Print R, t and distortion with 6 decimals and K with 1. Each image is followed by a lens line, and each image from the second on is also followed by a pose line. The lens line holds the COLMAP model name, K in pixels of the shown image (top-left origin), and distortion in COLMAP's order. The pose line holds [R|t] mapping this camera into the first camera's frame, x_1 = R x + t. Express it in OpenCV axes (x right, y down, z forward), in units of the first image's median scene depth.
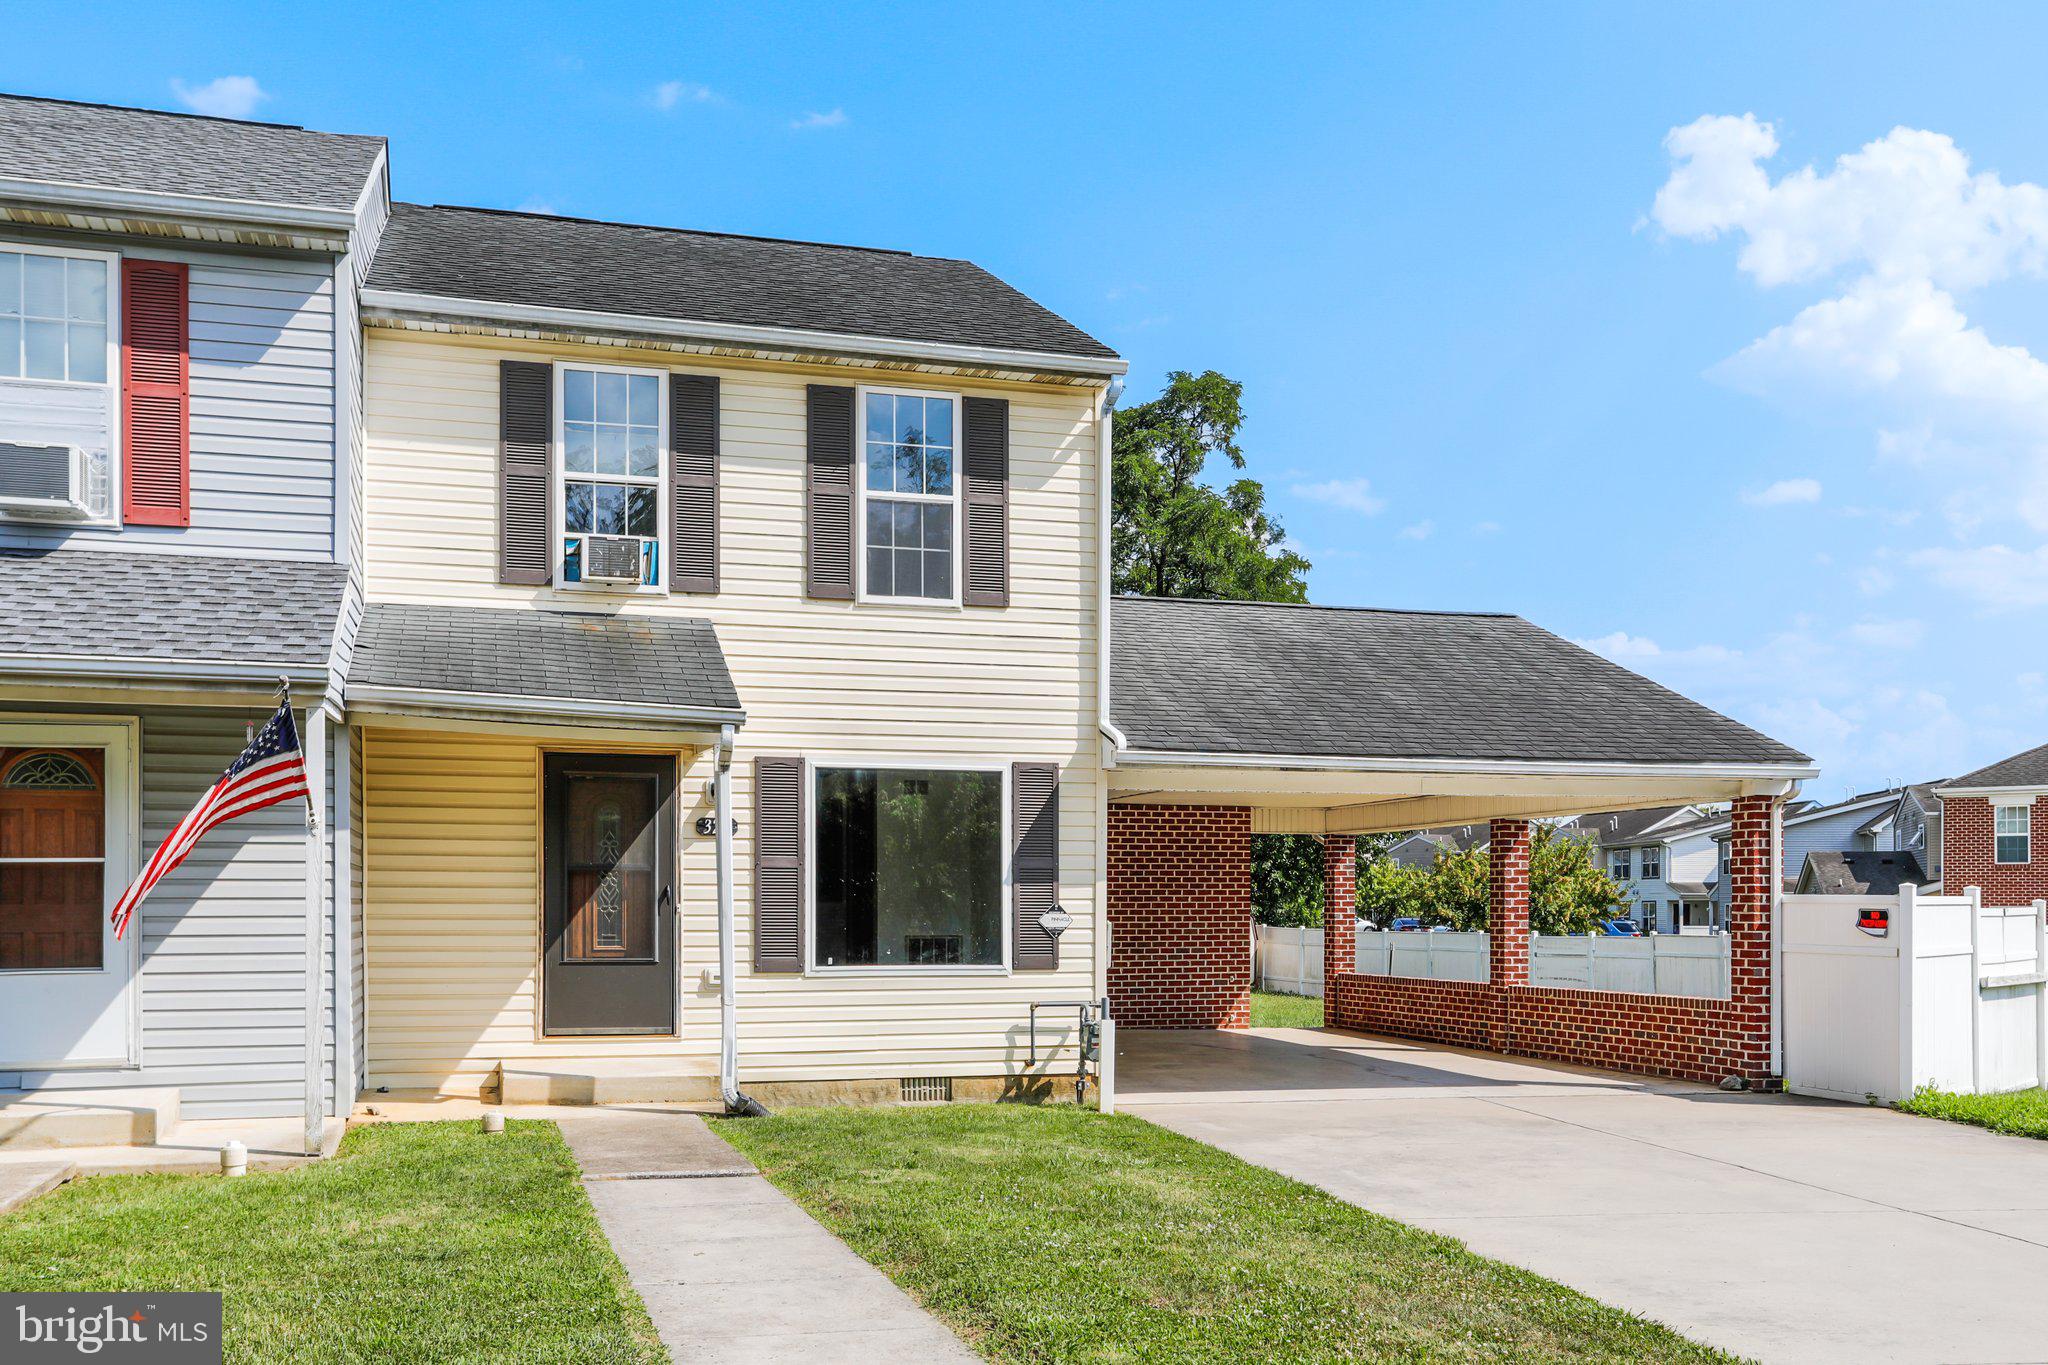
lens RADIAL K [[1915.5, 0, 1001.2], [0, 1915.5, 856.0], [0, 0, 1]] dist [0.005964, 0.000000]
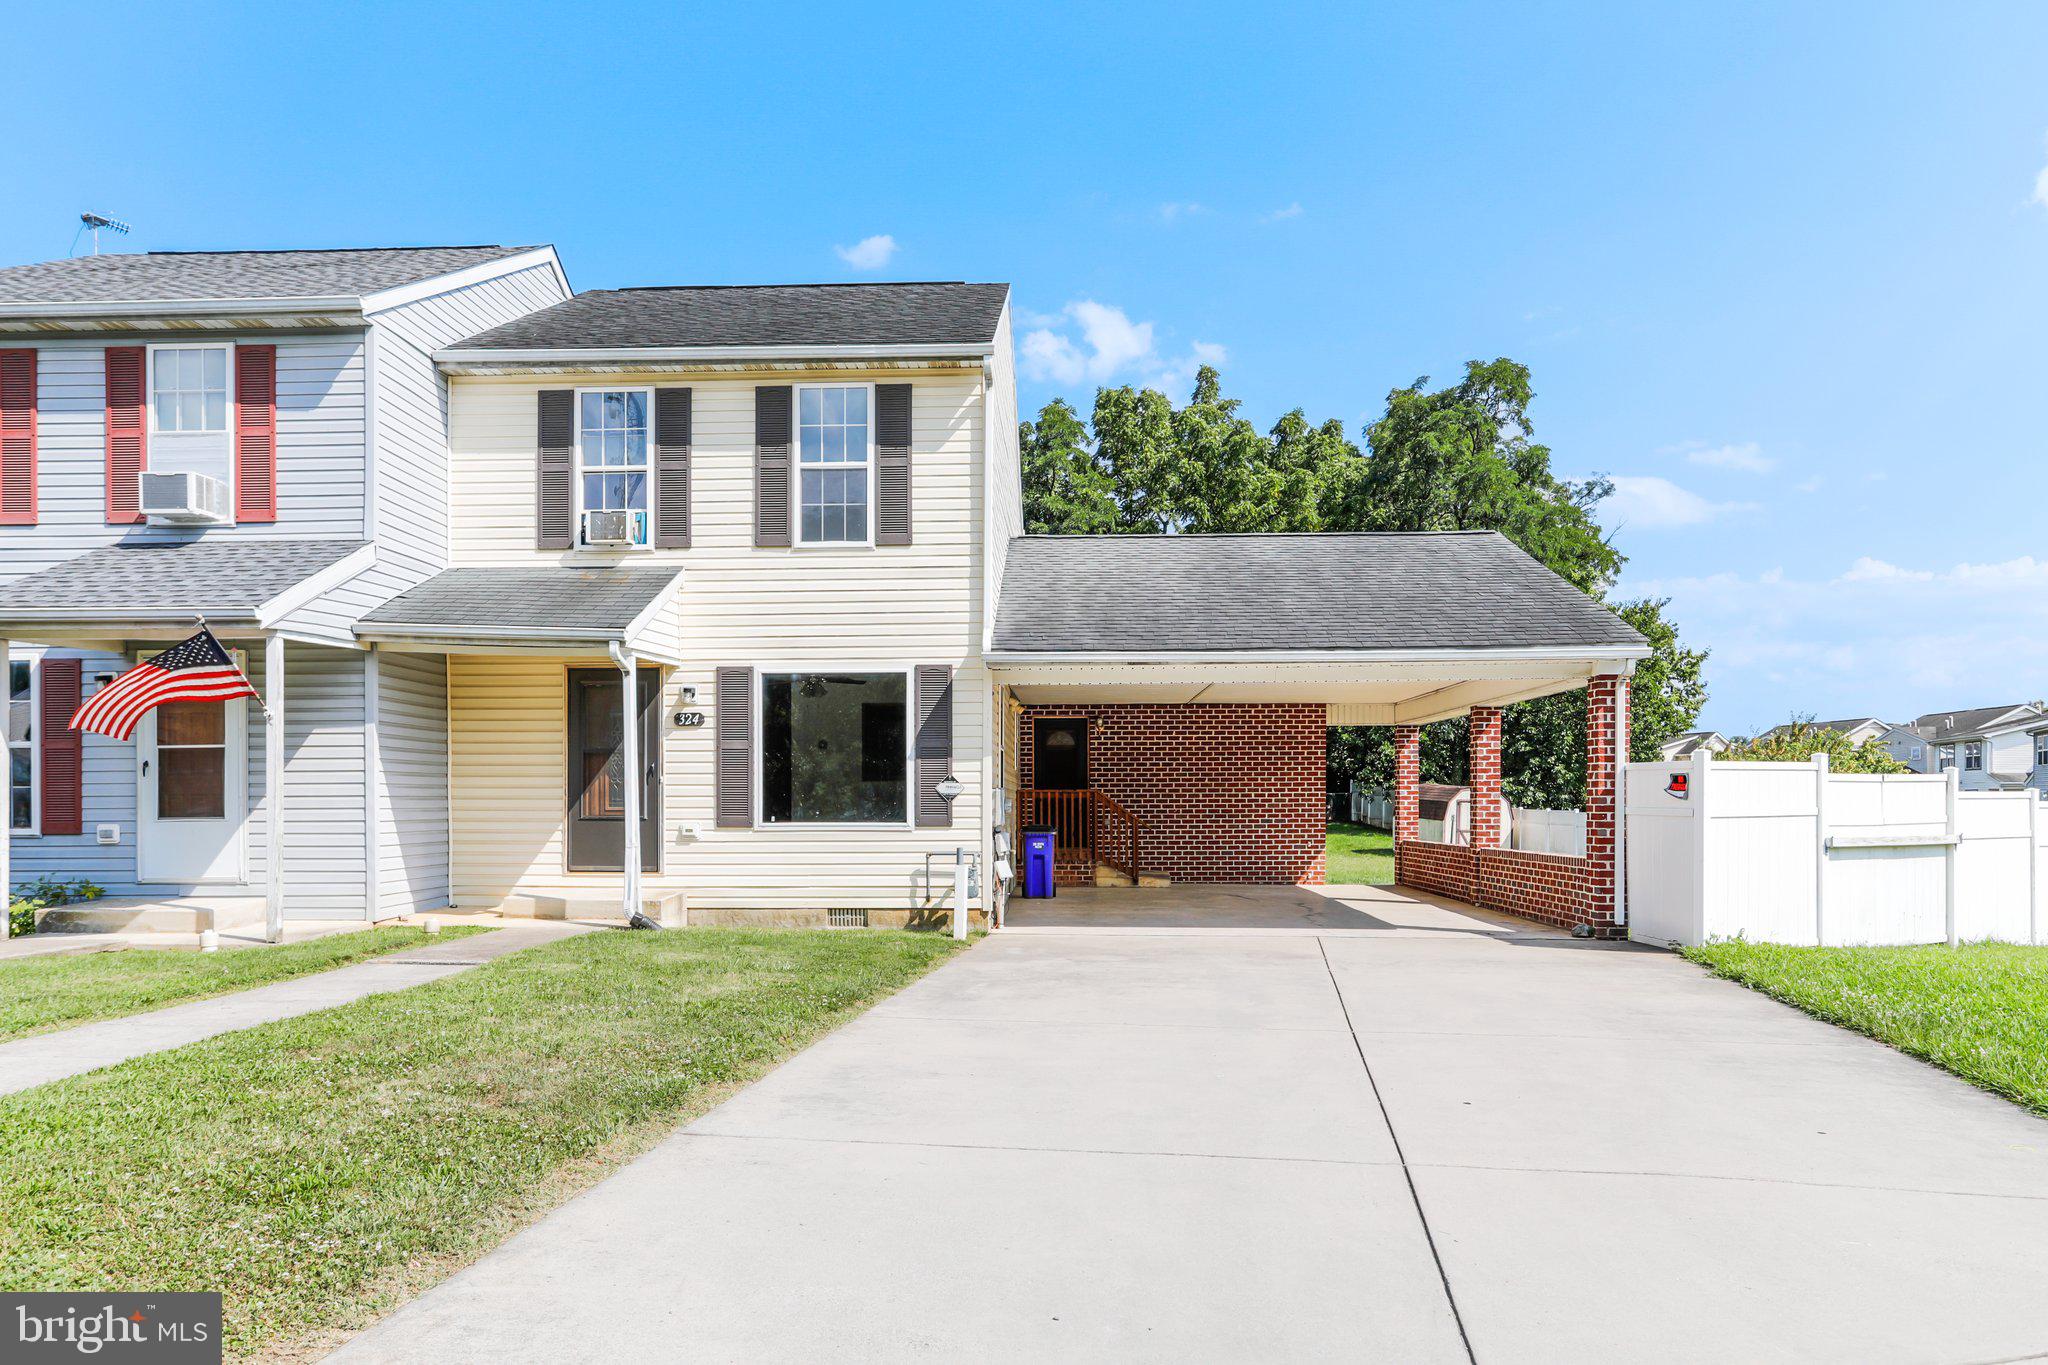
lens RADIAL K [[1428.8, 0, 982.9], [0, 1428.8, 779.3], [0, 0, 1]] dist [-0.025019, 0.018508]
pose [[0.946102, -0.008378, -0.323760, 0.361143], [0.011797, 0.999893, 0.008599, 0.020177], [0.323654, -0.011955, 0.946100, 0.107110]]
